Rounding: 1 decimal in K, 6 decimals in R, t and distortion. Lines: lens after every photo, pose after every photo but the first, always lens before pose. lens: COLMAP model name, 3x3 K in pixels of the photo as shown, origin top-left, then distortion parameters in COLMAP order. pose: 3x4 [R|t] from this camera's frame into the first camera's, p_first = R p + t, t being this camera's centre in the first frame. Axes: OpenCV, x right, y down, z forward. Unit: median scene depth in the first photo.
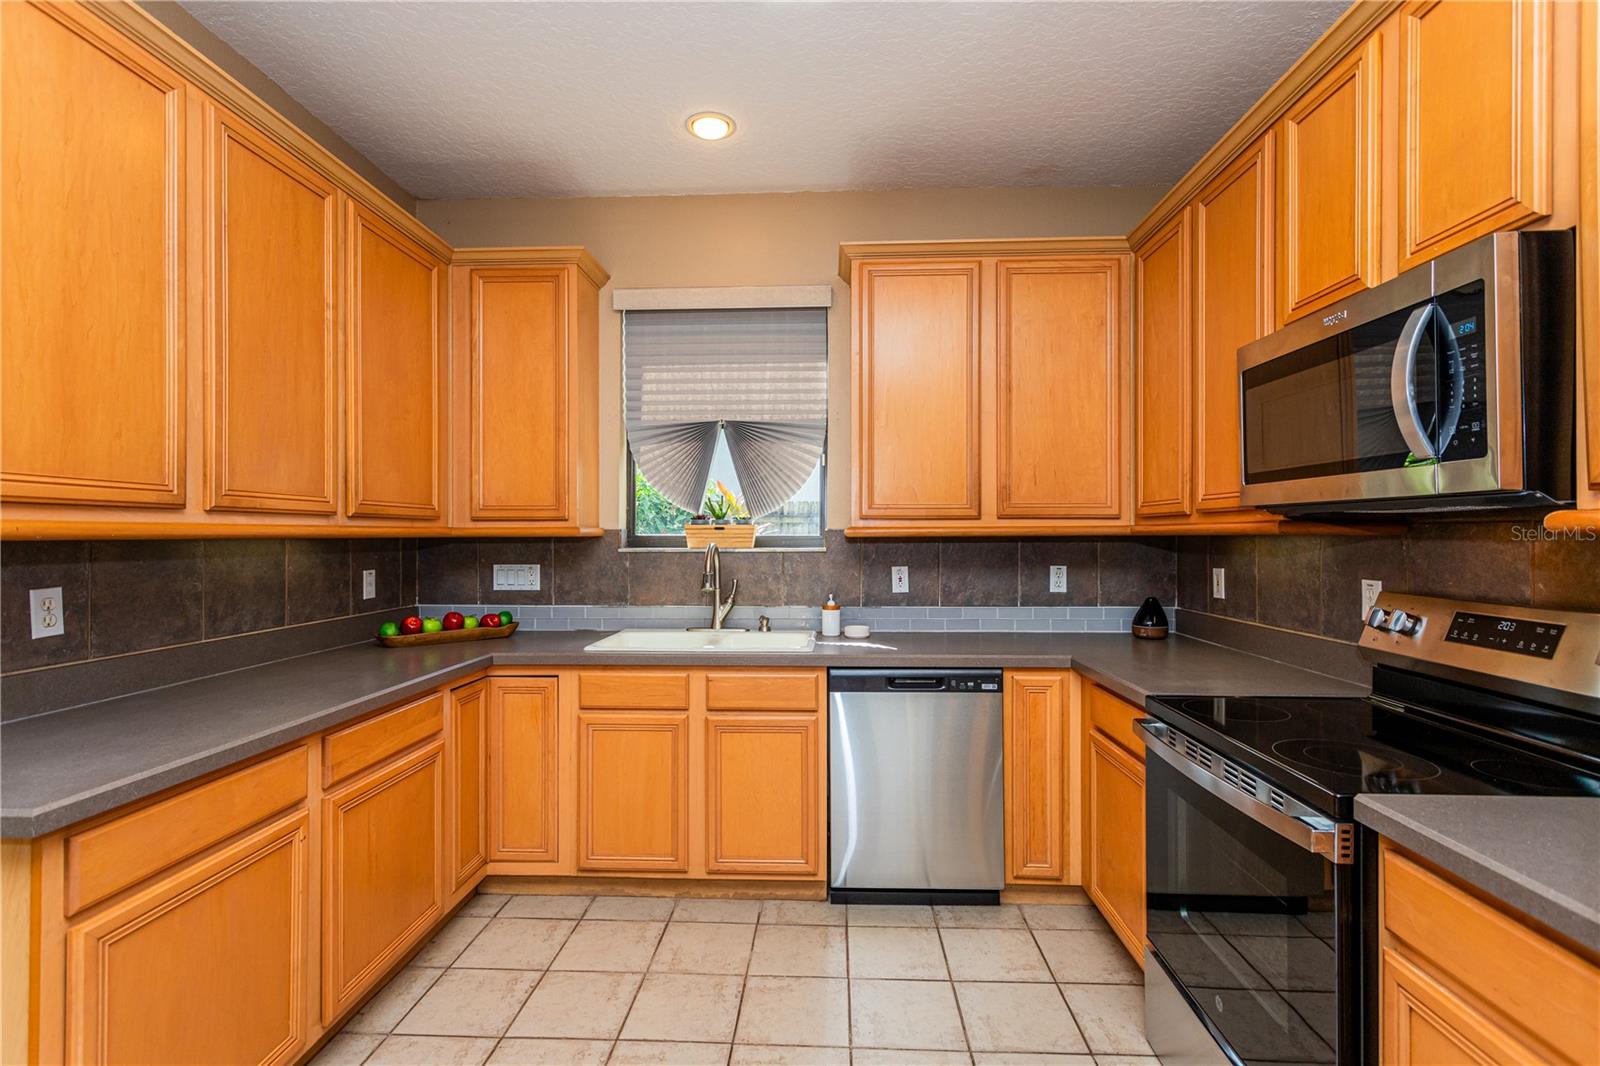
lens RADIAL K [[792.9, 0, 800.0], [0, 792.9, 533.0], [0, 0, 1]] dist [0.000193, 0.002045]
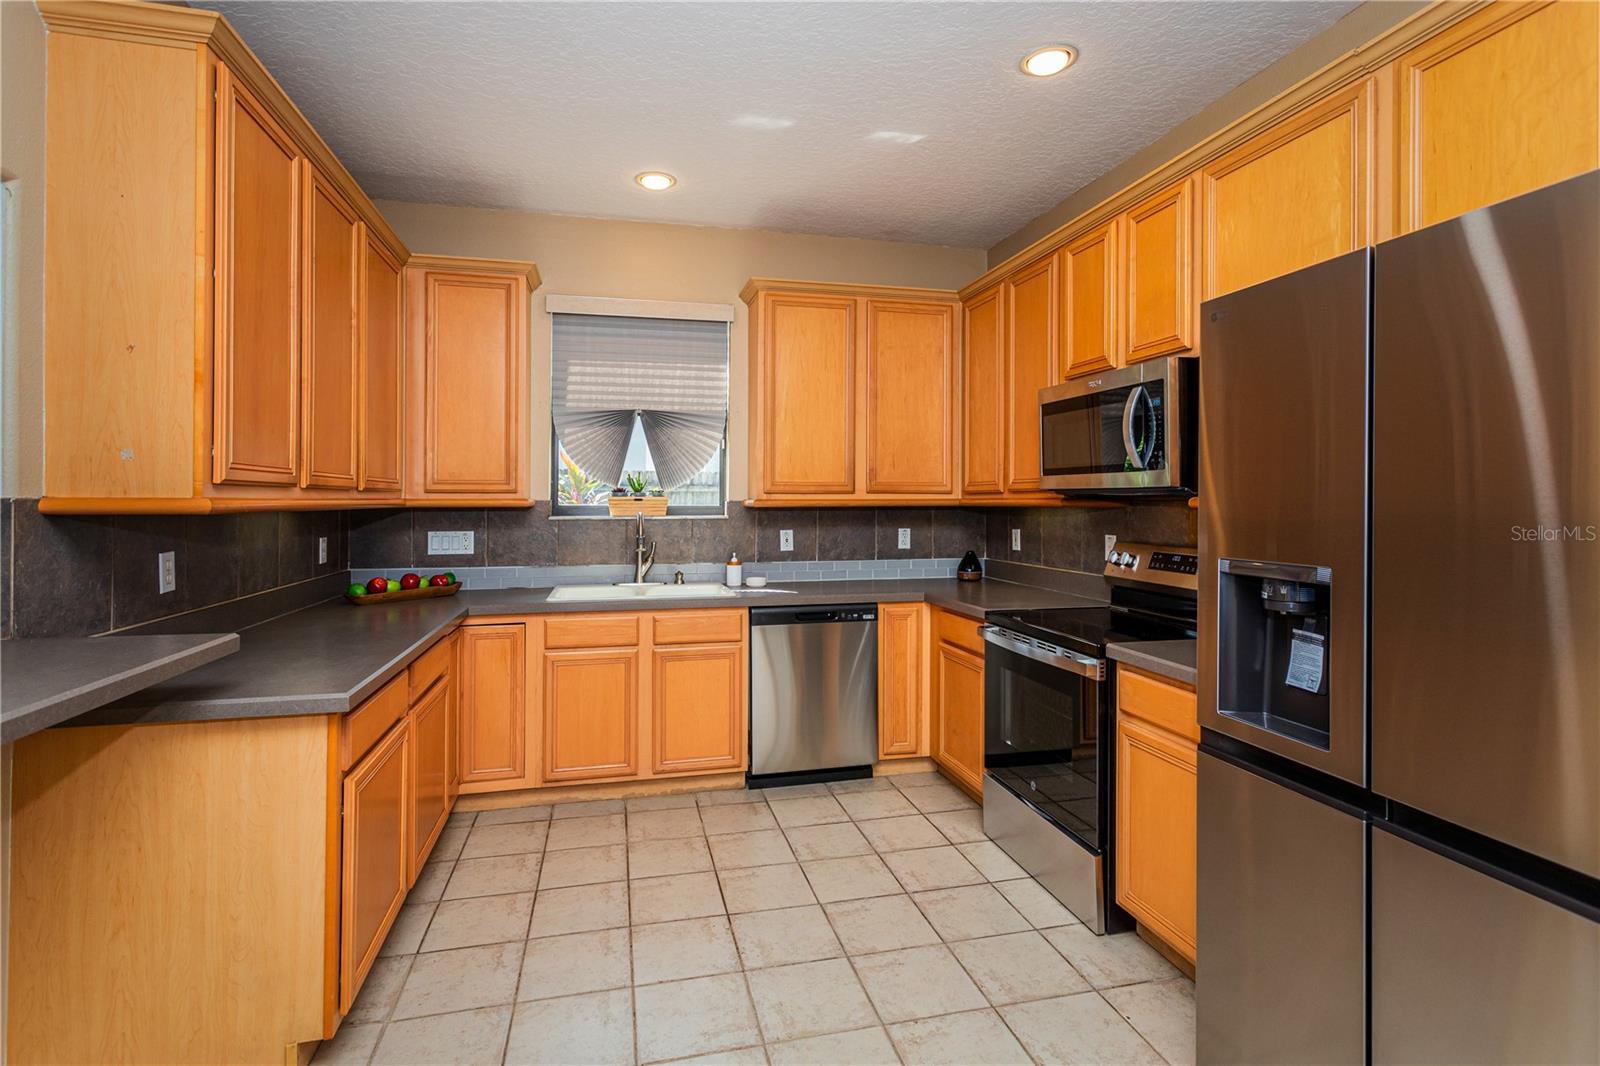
lens RADIAL K [[808.8, 0, 799.9], [0, 808.8, 503.1], [0, 0, 1]] dist [-0.004351, -0.000086]
pose [[0.964464, 0.000216, 0.264215, -0.233109], [-0.001708, 0.999984, 0.005420, -0.009528], [-0.264210, -0.005678, 0.964449, -0.301538]]
